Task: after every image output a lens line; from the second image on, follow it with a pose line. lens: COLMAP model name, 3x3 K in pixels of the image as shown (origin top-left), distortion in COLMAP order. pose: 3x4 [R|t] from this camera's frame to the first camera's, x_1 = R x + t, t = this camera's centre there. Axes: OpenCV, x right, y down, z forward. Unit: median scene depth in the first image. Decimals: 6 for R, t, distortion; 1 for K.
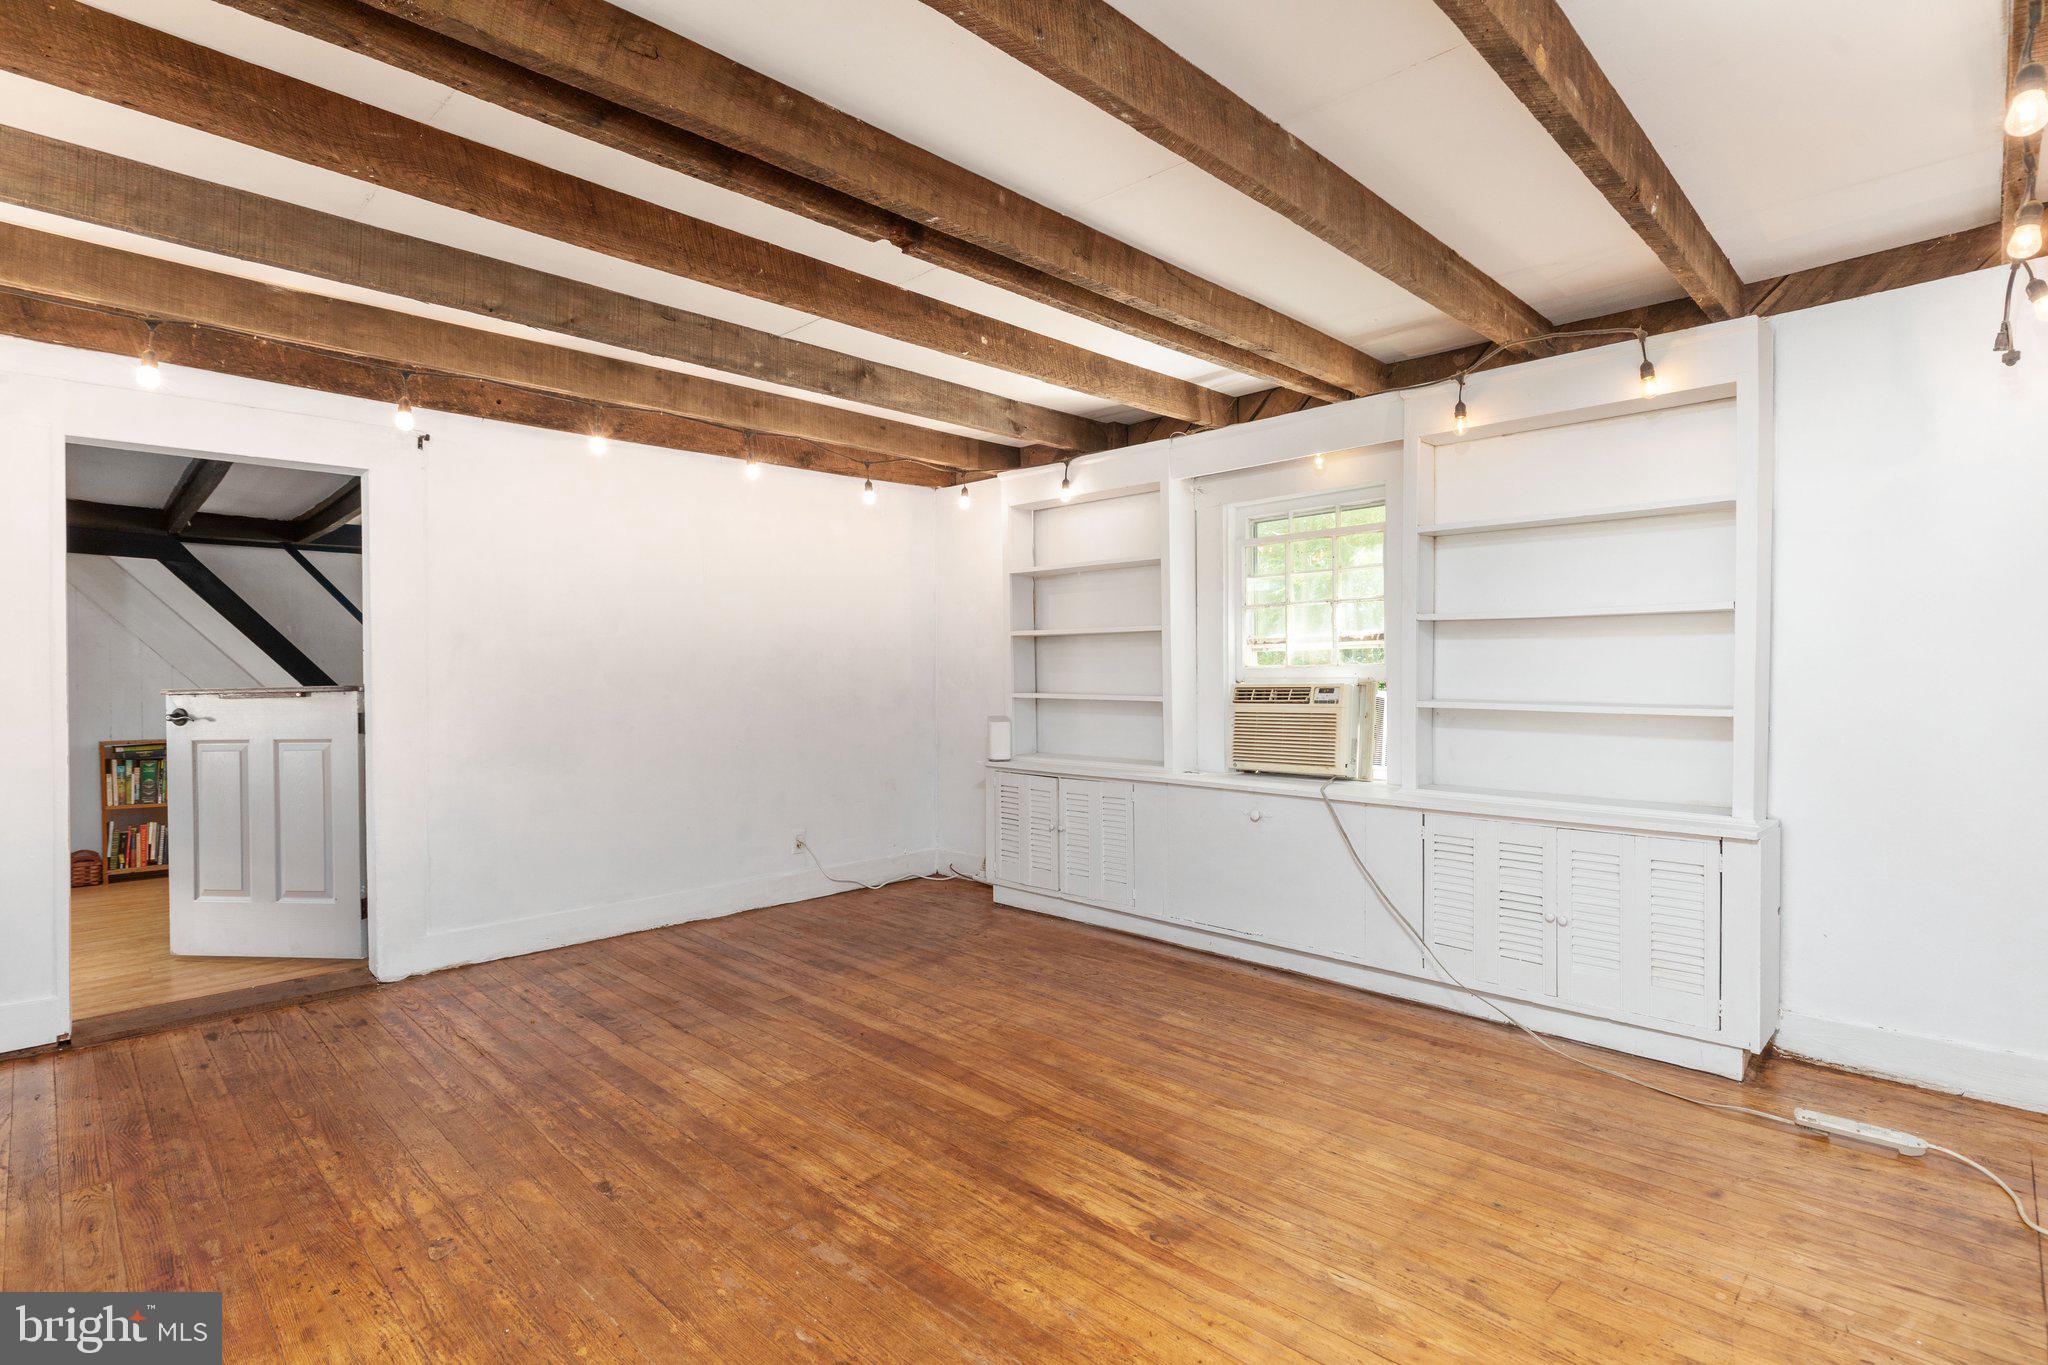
lens RADIAL K [[980.0, 0, 1024.0], [0, 980.0, 682.5], [0, 0, 1]] dist [-0.002724, 0.000064]
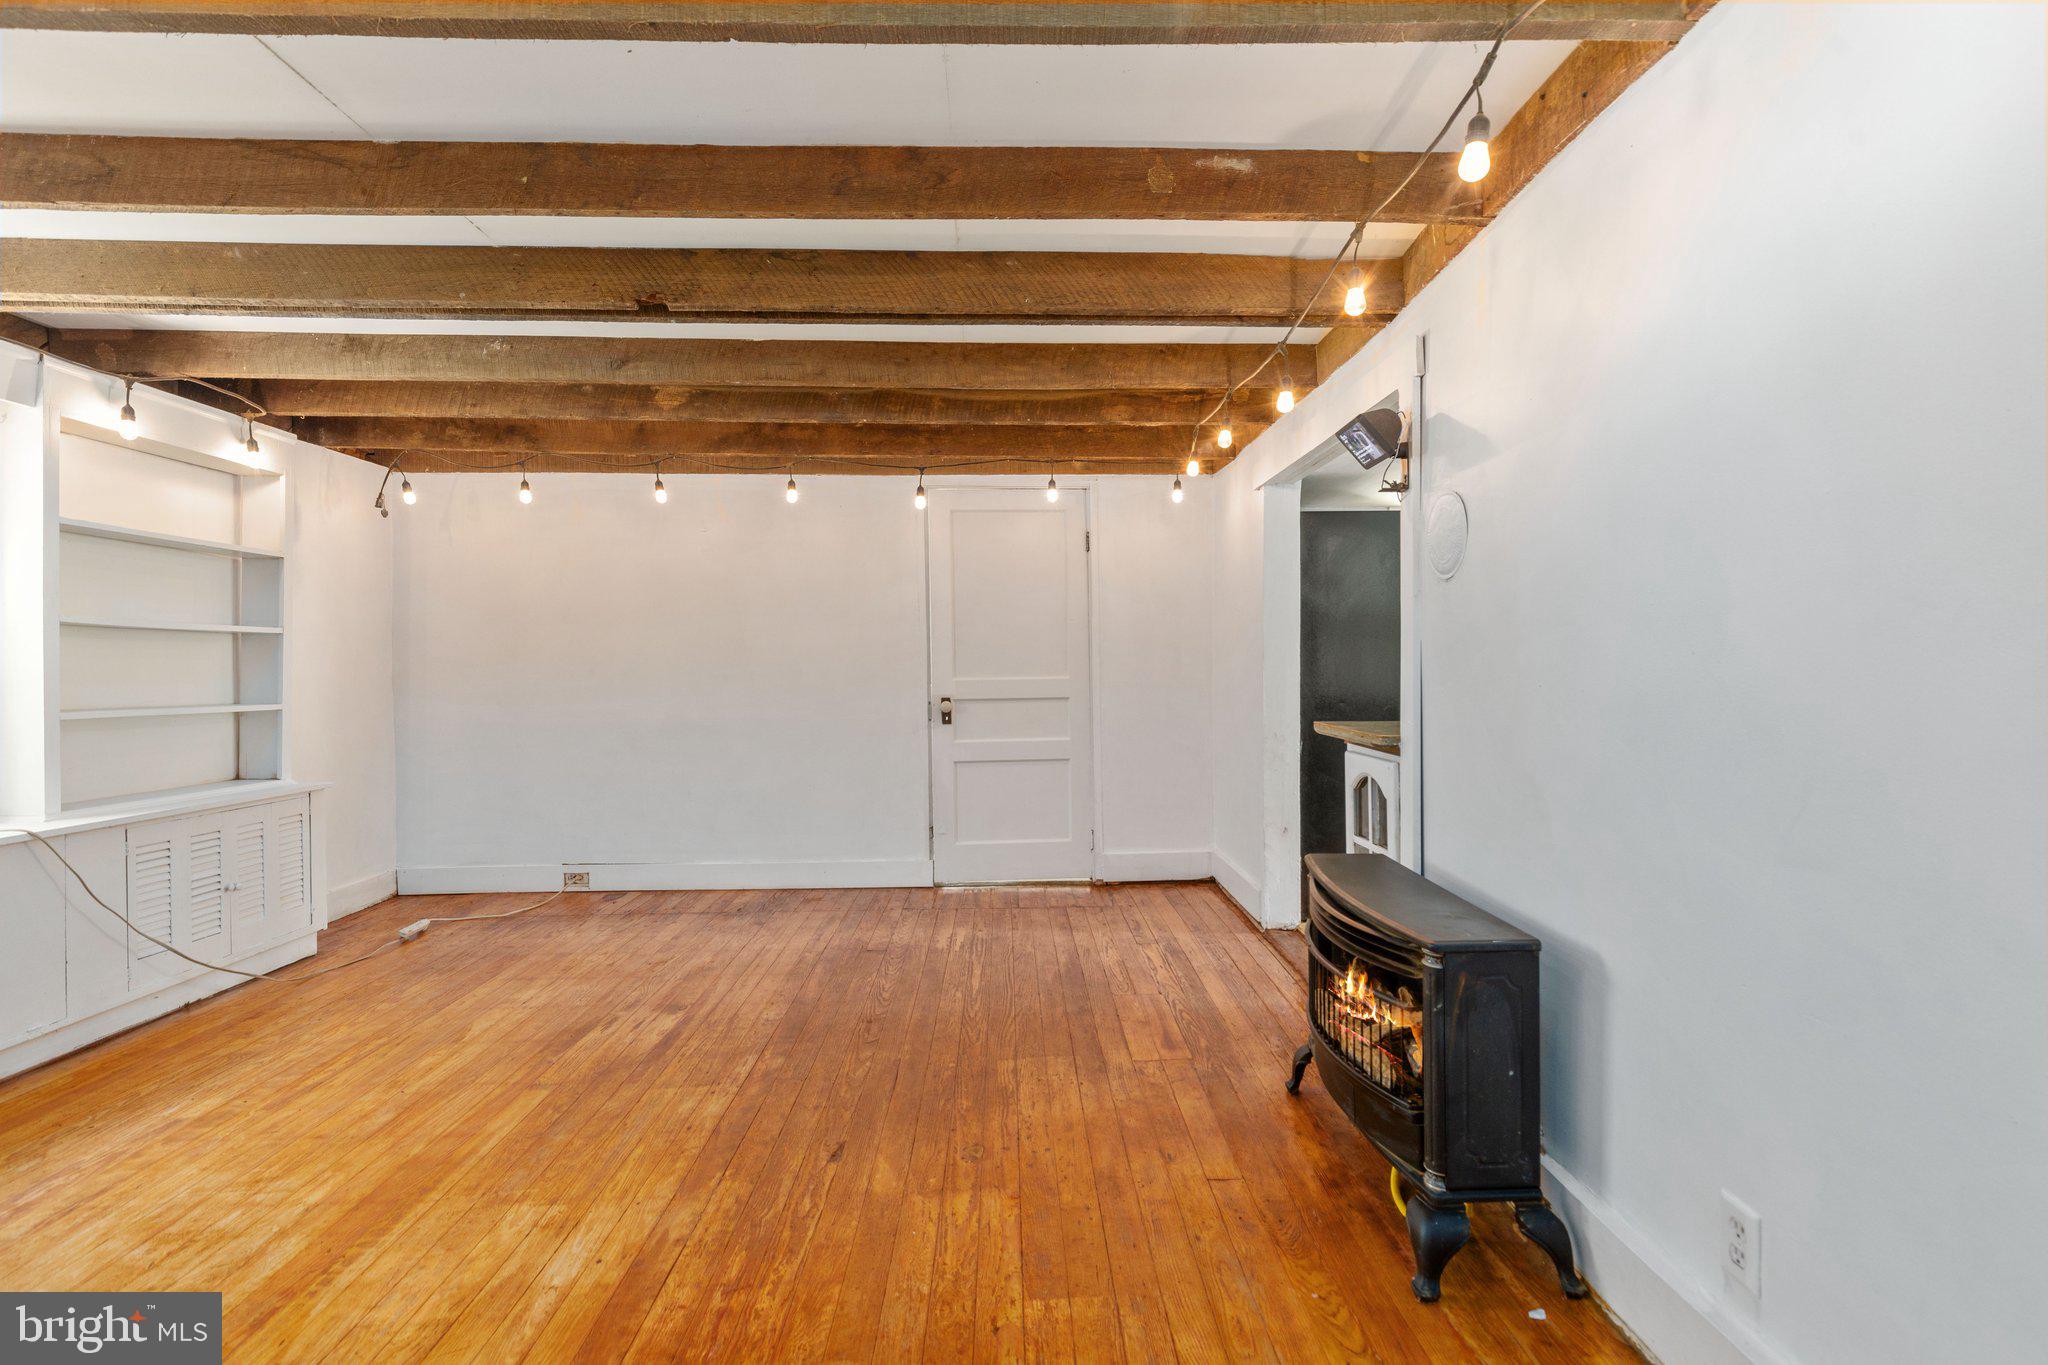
lens RADIAL K [[980.0, 0, 1024.0], [0, 980.0, 682.5], [0, 0, 1]] dist [-0.002724, 0.000064]
pose [[-0.717395, -0.000103, 0.696667, -1.183866], [0.019210, 0.999617, 0.019930, -0.013491], [-0.696402, 0.027681, -0.717118, 1.445075]]
